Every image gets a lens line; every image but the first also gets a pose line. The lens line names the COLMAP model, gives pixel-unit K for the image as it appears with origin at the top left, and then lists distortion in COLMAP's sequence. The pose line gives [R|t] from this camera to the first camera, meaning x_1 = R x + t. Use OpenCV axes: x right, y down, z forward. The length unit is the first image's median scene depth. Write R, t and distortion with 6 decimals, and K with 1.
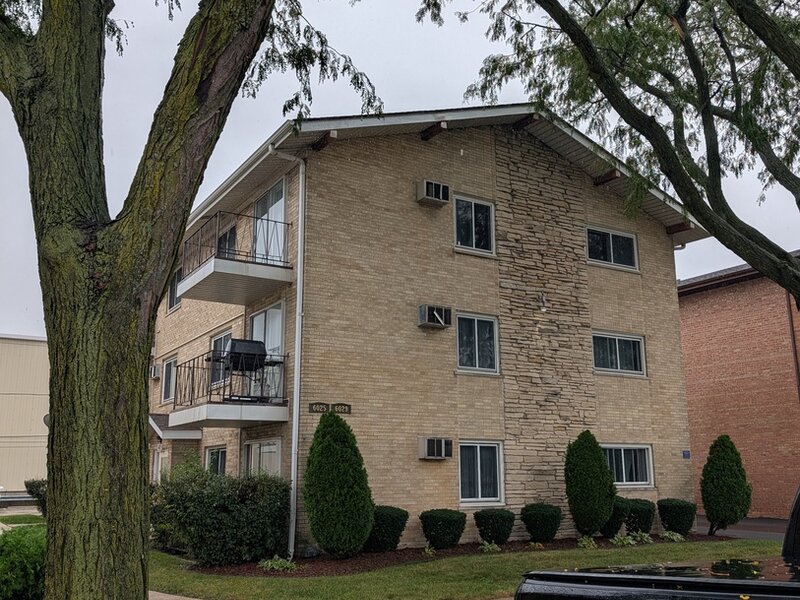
lens RADIAL K [[727.9, 0, 400.0], [0, 727.9, 300.0], [0, 0, 1]] dist [0.108861, -0.004340]
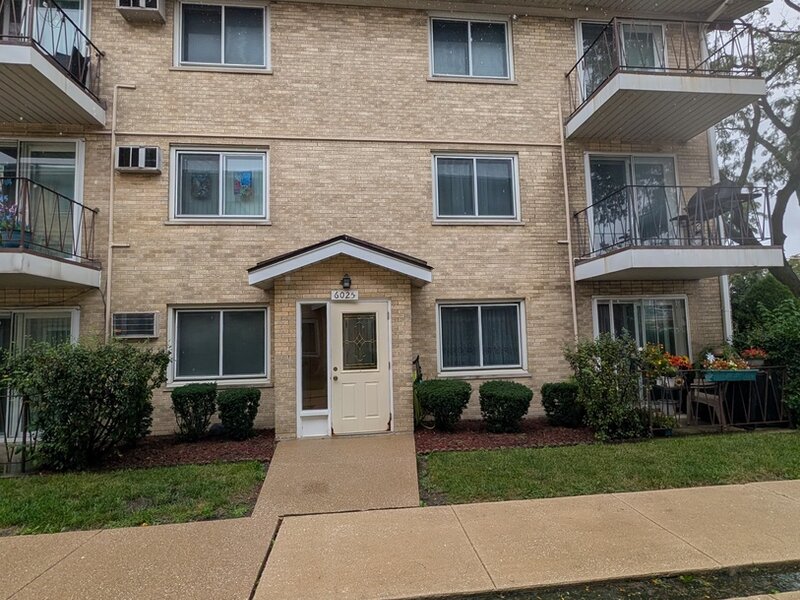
lens RADIAL K [[418.4, 0, 400.0], [0, 418.4, 300.0], [0, 0, 1]] dist [-0.003388, -0.000610]
pose [[0.435023, 0.065015, 0.898069, -0.407634], [-0.182765, 0.983003, 0.017367, 0.100615], [-0.881676, -0.171691, 0.439511, 0.446230]]
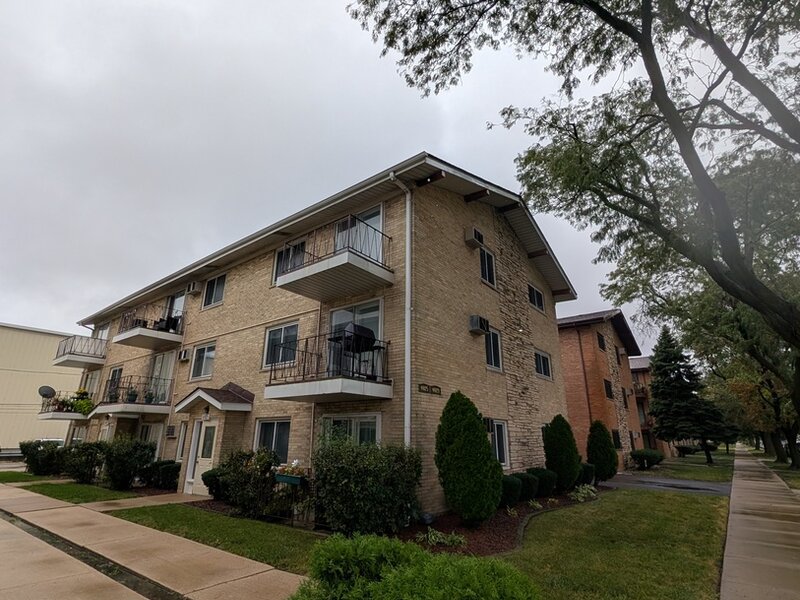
lens RADIAL K [[406.6, 0, 400.0], [0, 406.6, 300.0], [0, 0, 1]] dist [-0.001415, 0.000178]
pose [[0.939449, 0.123737, 0.319570, -0.344766], [-0.091709, 0.989302, -0.113454, 0.077676], [-0.330189, 0.077277, 0.940746, 0.350837]]
